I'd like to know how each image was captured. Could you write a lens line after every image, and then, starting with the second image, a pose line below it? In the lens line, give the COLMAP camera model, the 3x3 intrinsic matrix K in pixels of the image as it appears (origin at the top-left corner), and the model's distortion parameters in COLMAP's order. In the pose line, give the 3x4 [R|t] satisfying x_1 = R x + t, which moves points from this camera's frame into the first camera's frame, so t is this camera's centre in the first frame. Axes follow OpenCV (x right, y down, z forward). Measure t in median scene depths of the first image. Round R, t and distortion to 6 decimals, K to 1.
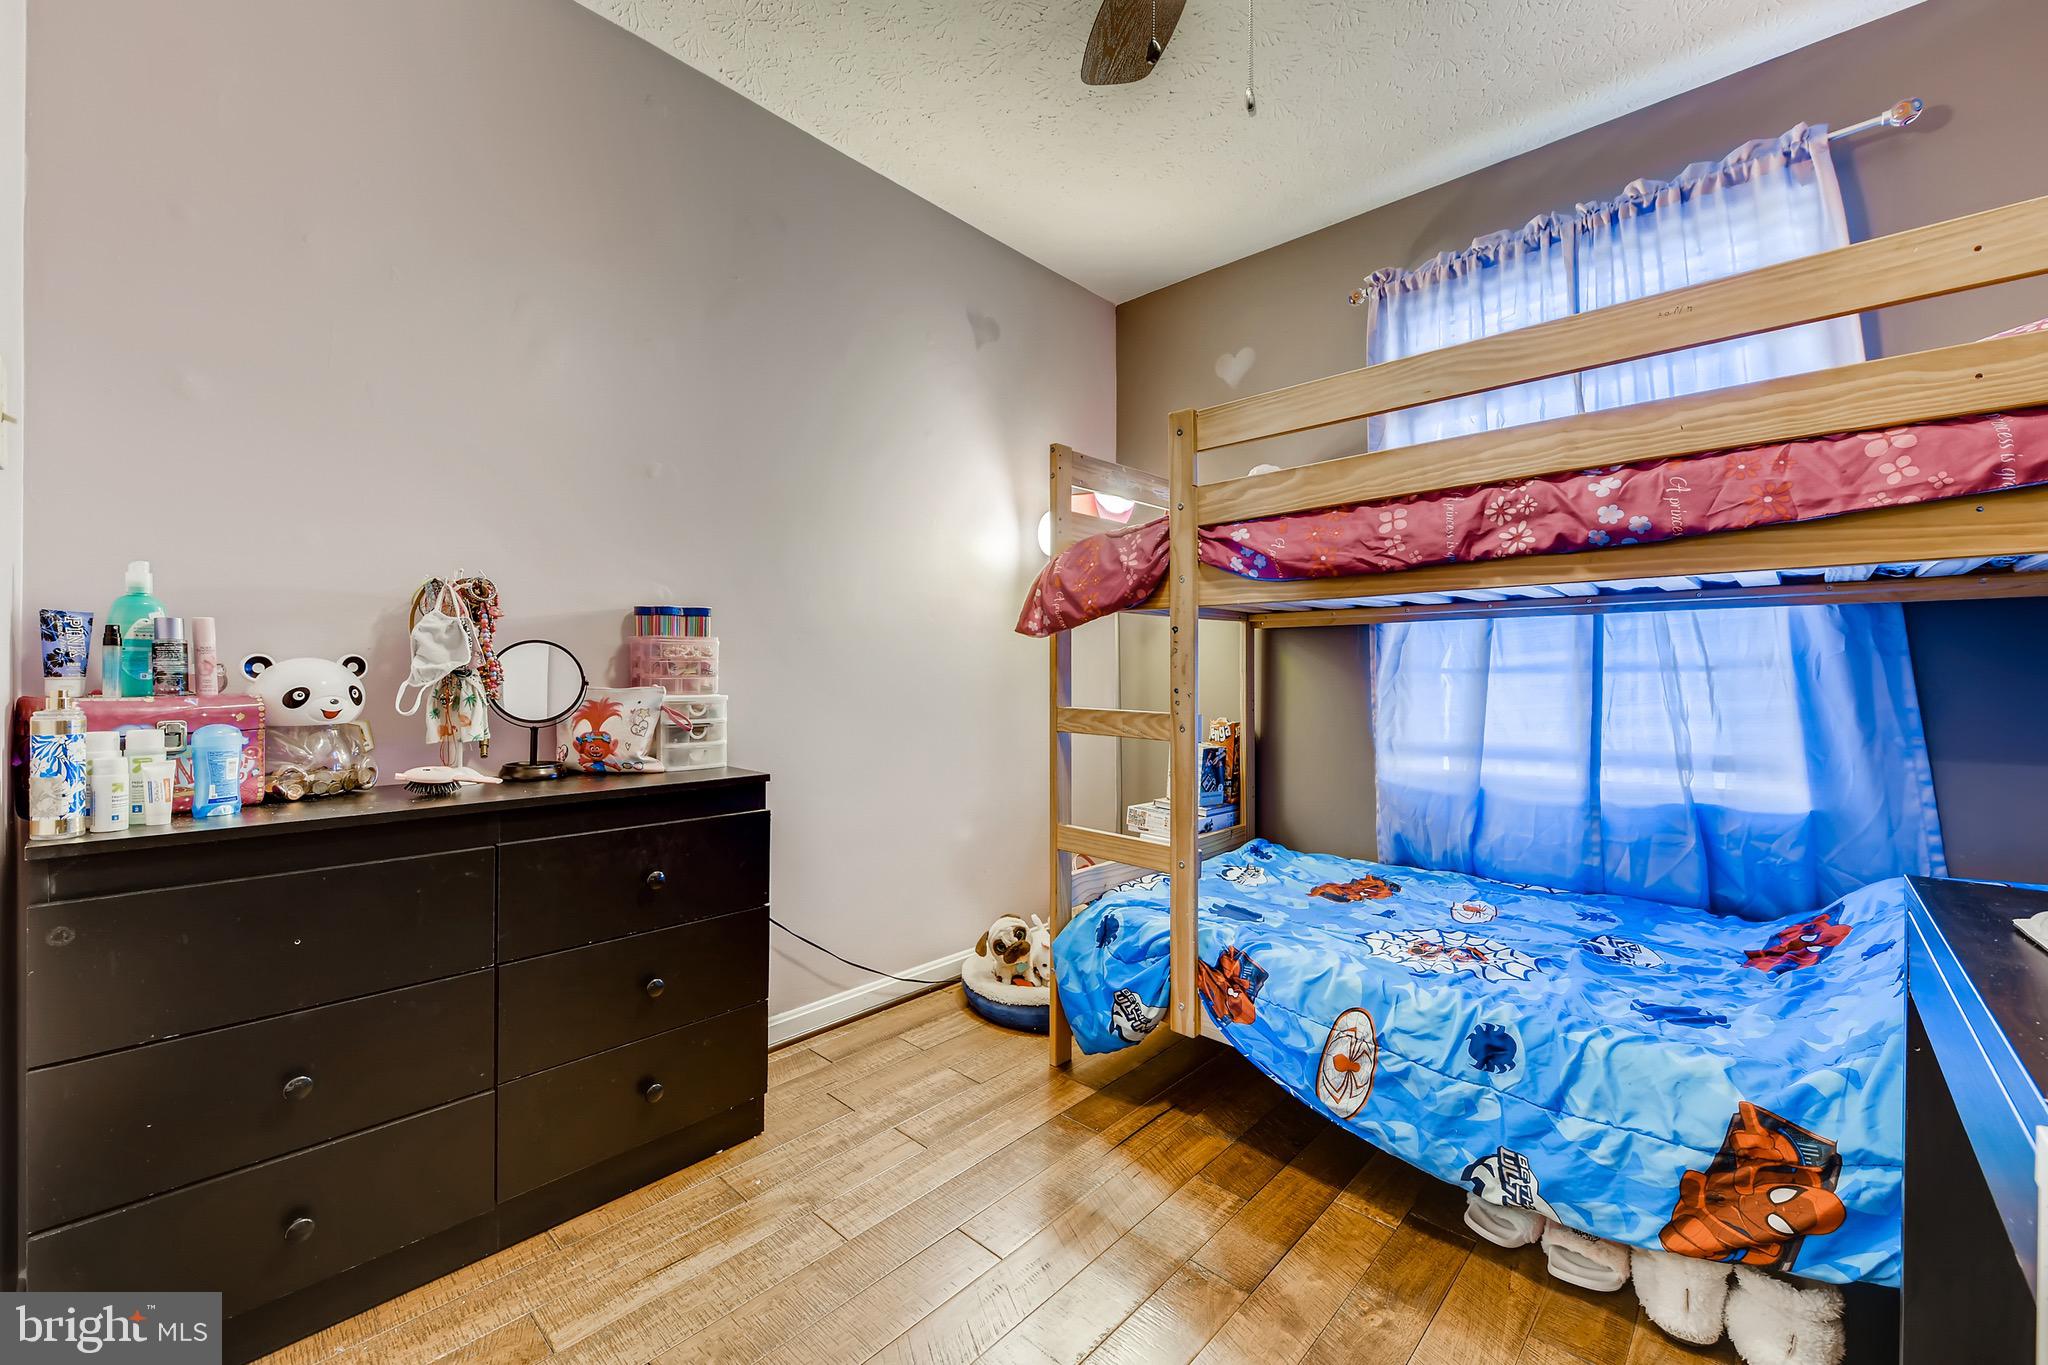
lens RADIAL K [[830.8, 0, 1095.6], [0, 830.8, 672.7], [0, 0, 1]] dist [0.008558, -0.004001]
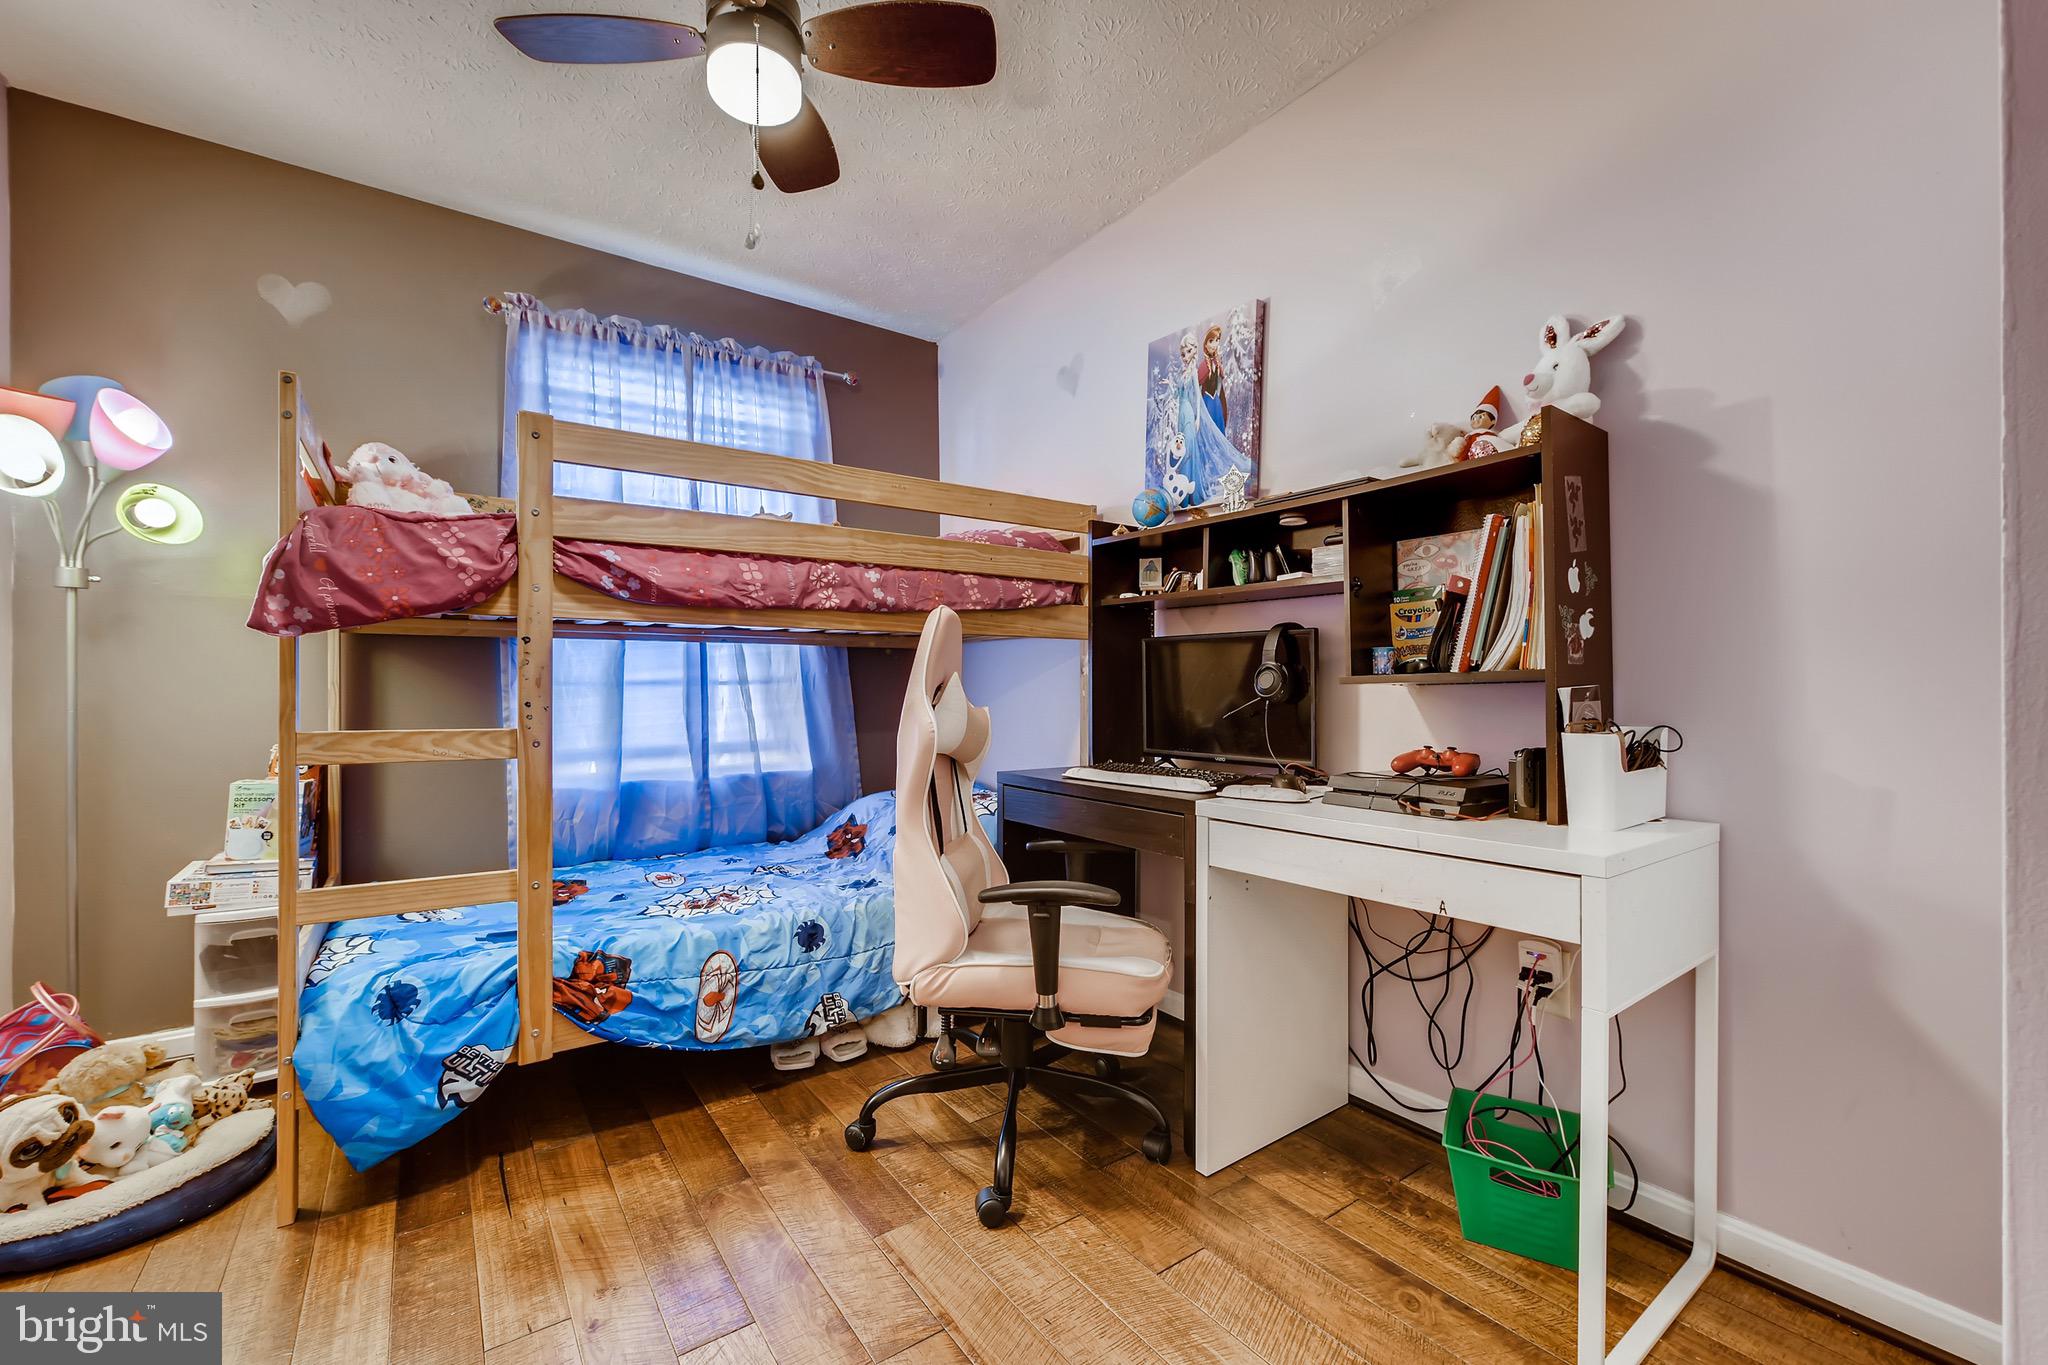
lens RADIAL K [[830.8, 0, 1028.9], [0, 830.8, 682.9], [0, 0, 1]] dist [0.008558, -0.004001]
pose [[0.209074, 0.003395, 0.977894, -0.730885], [0.002438, 0.999989, -0.003993, 0.002452], [-0.977897, 0.003219, 0.209063, 0.244704]]
